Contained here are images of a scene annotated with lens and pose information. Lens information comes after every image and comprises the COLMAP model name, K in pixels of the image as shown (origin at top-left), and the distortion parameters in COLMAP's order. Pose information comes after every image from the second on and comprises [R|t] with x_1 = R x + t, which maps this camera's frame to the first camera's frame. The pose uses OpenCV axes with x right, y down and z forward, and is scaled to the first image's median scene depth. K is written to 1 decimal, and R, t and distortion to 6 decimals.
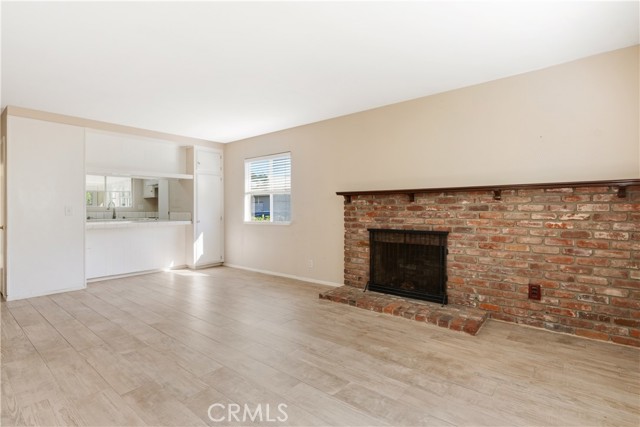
lens RADIAL K [[313.7, 0, 320.0], [0, 313.7, 211.6], [0, 0, 1]] dist [-0.003872, -0.000089]
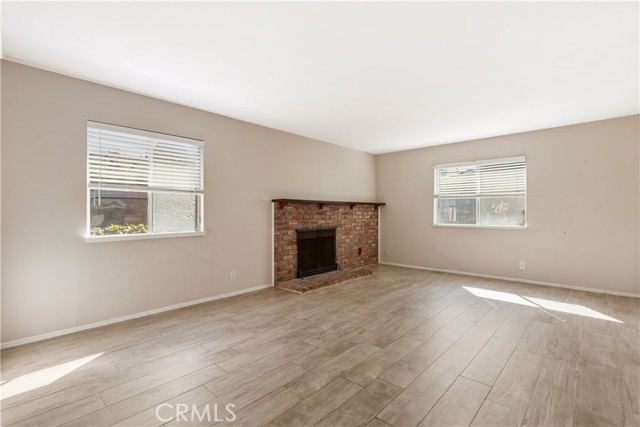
lens RADIAL K [[295.7, 0, 320.5], [0, 295.7, 212.5], [0, 0, 1]] dist [-0.009537, 0.000100]
pose [[0.063130, 0.001212, 0.998005, -1.067041], [0.009341, 0.999955, -0.001806, -0.011956], [-0.997962, 0.009437, 0.063116, 0.868889]]
